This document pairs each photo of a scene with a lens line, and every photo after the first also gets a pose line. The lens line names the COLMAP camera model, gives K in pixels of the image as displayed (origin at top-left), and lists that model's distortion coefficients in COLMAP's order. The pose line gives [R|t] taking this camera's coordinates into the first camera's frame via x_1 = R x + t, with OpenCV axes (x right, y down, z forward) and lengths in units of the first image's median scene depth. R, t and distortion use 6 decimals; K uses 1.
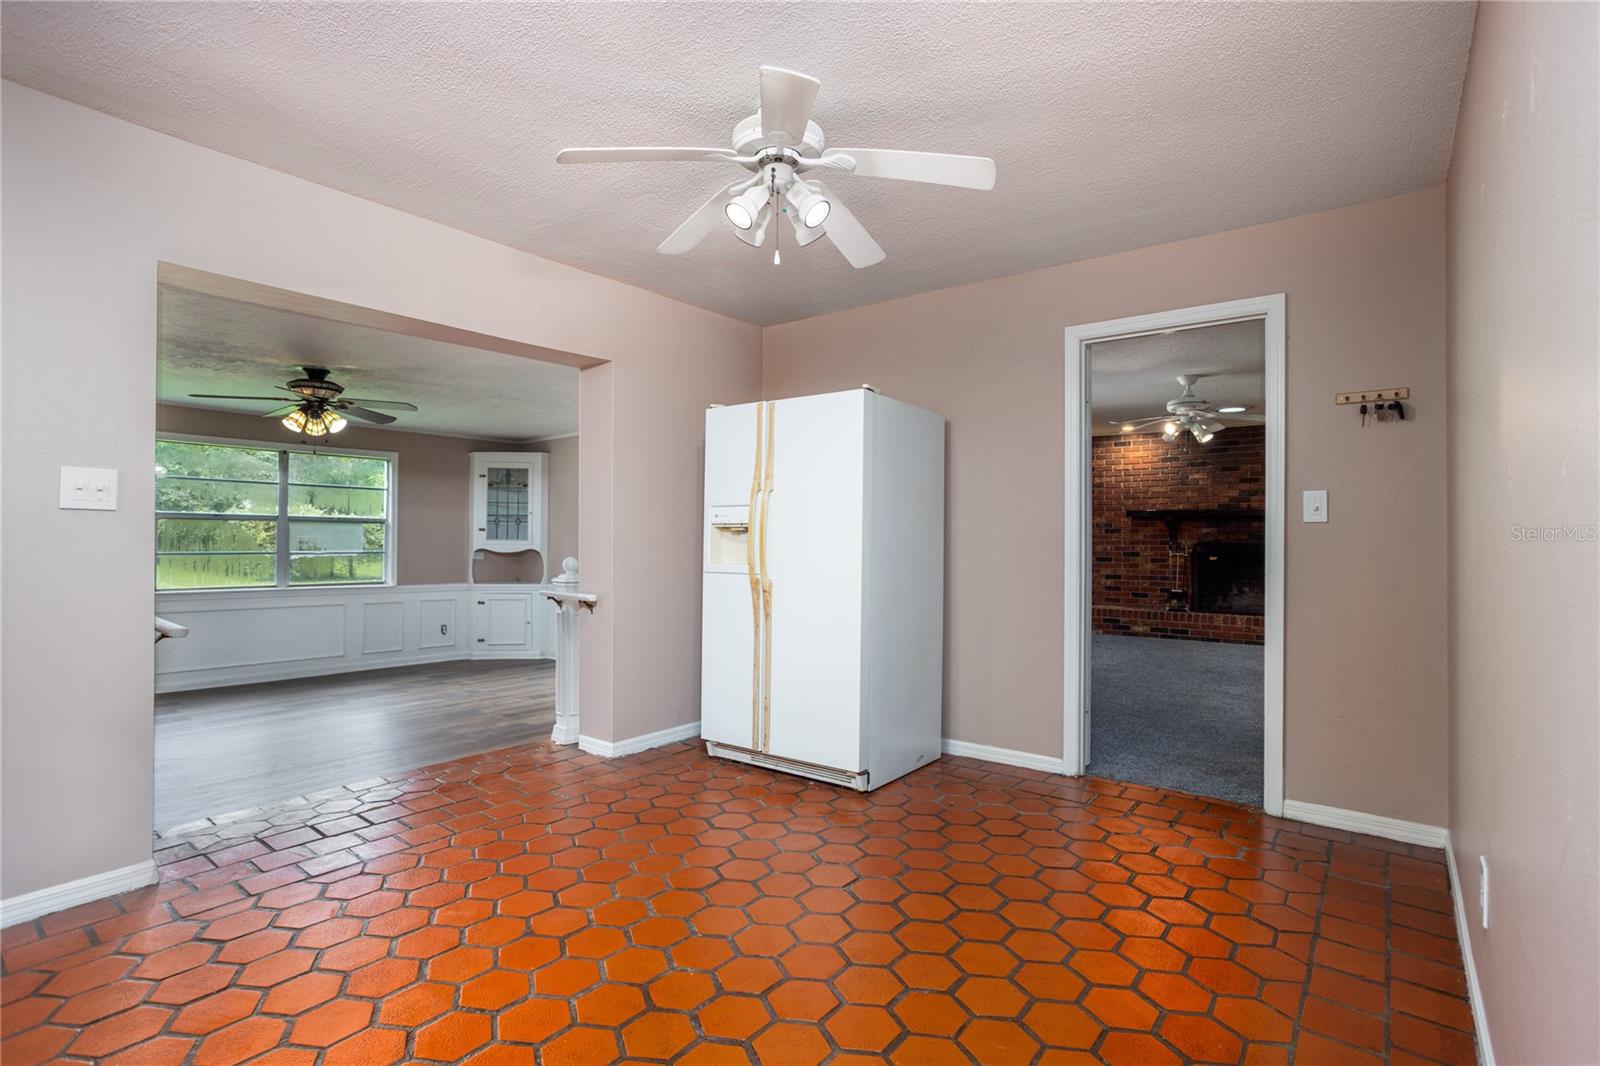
lens RADIAL K [[752.8, 0, 804.2], [0, 752.8, 538.9], [0, 0, 1]] dist [-0.029638, 0.007375]
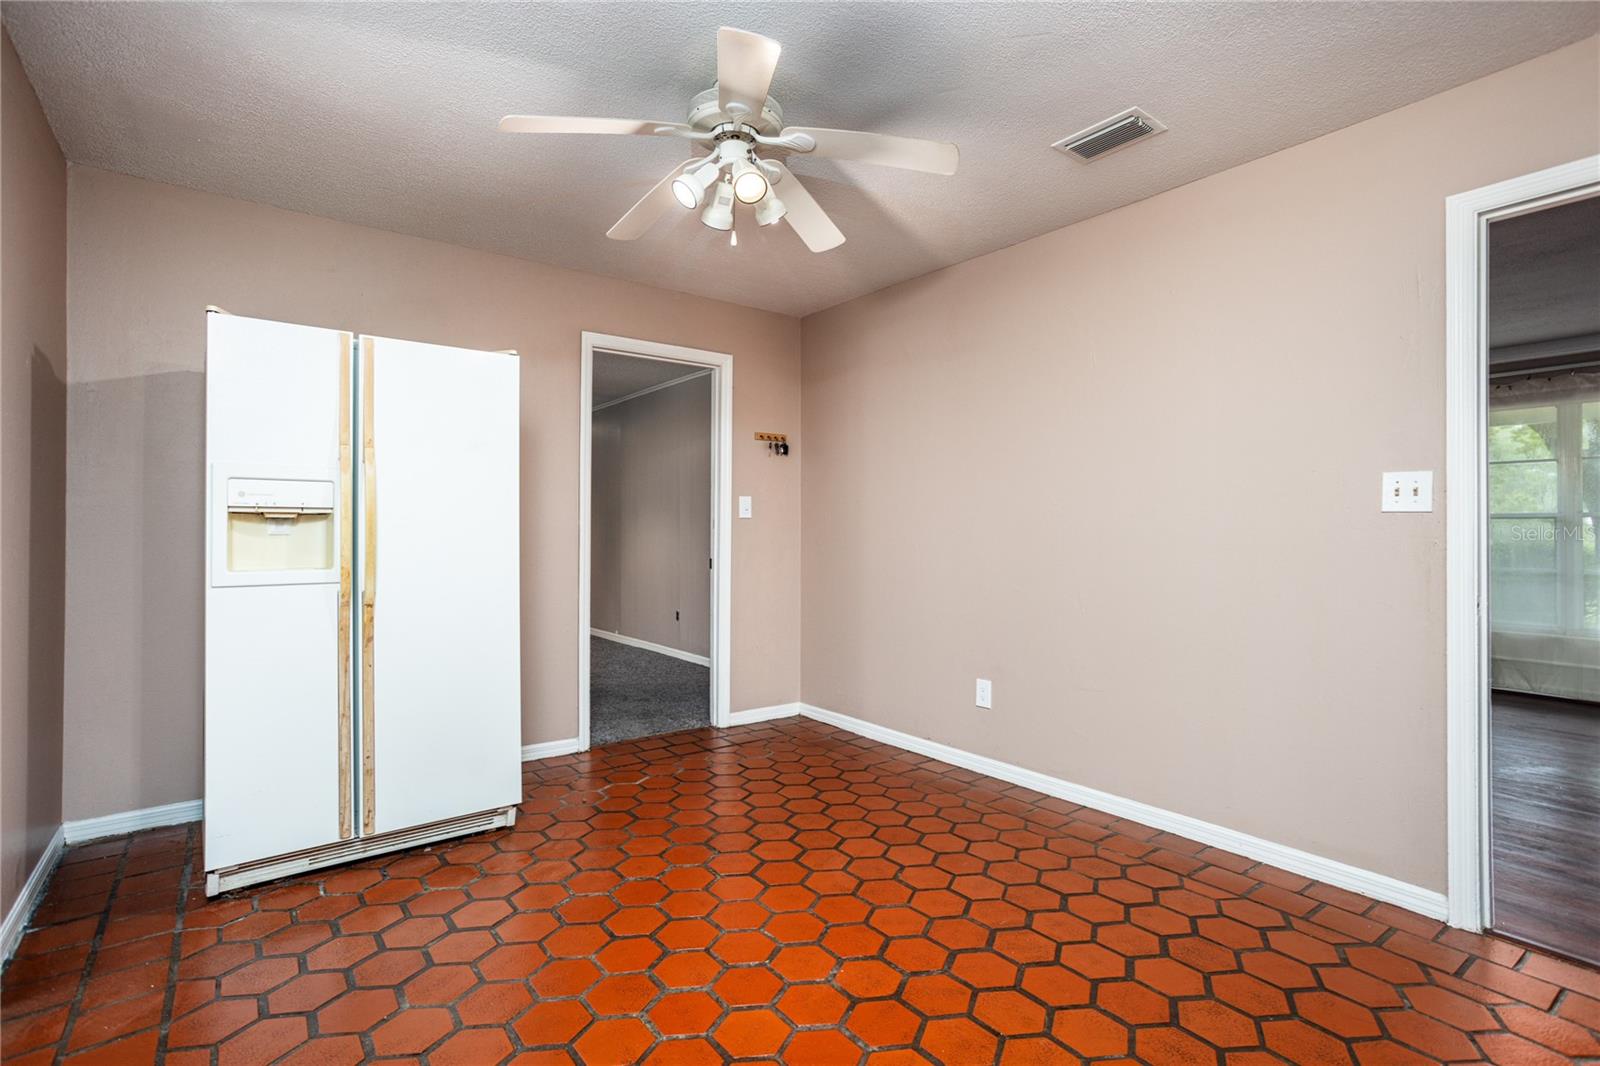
lens RADIAL K [[752.8, 0, 798.1], [0, 752.8, 523.4], [0, 0, 1]] dist [-0.029638, 0.007375]
pose [[0.274378, 0.005159, 0.961608, -0.625782], [0.000012, 0.999986, -0.005368, -0.003496], [-0.961622, 0.001484, 0.274374, 0.434545]]
